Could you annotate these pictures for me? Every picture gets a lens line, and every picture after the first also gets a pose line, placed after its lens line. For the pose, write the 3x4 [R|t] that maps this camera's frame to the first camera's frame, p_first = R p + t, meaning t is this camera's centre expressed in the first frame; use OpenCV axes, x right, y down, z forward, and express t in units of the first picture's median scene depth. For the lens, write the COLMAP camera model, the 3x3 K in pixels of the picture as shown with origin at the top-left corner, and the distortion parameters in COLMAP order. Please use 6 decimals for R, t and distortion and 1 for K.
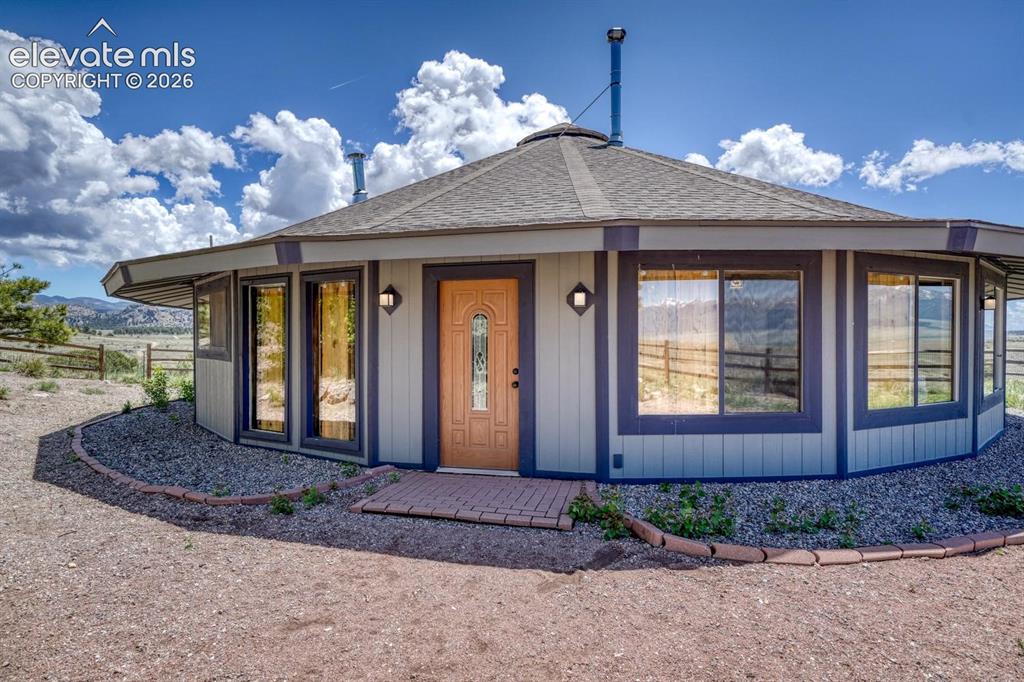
lens RADIAL K [[534.4, 0, 512.9], [0, 534.4, 341.9], [0, 0, 1]] dist [0.005238, -0.000392]
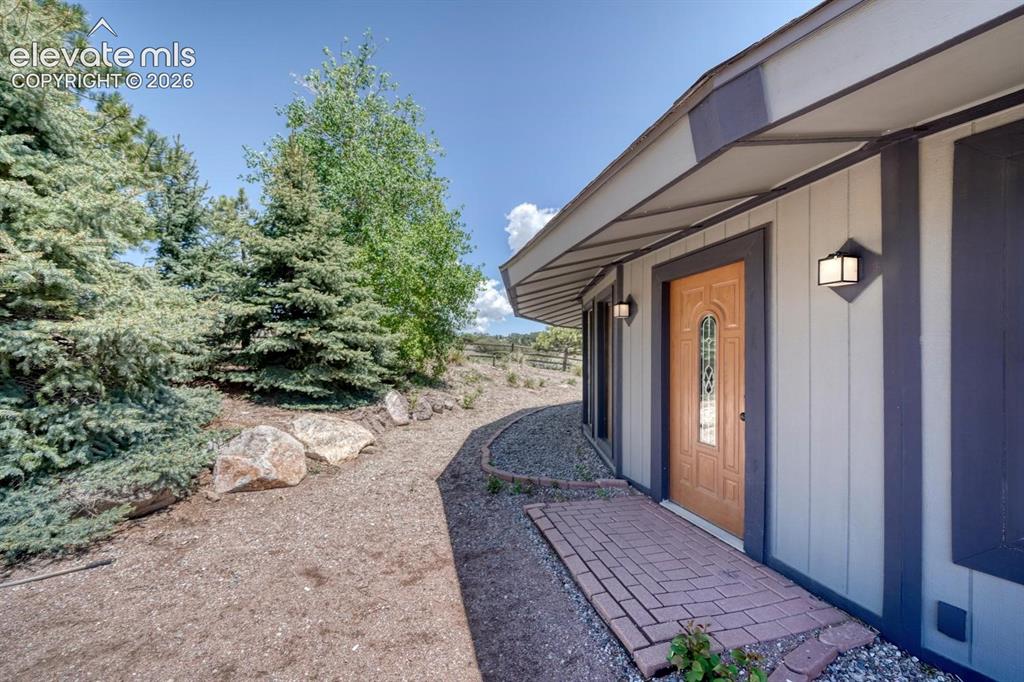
lens RADIAL K [[381.7, 0, 504.8], [0, 381.7, 362.2], [0, 0, 1]] dist [-0.002348, -0.000308]
pose [[0.427704, 0.012937, -0.903826, 0.318642], [0.000063, 0.999897, 0.014342, 0.005055], [0.903919, -0.006191, 0.427659, 0.534366]]
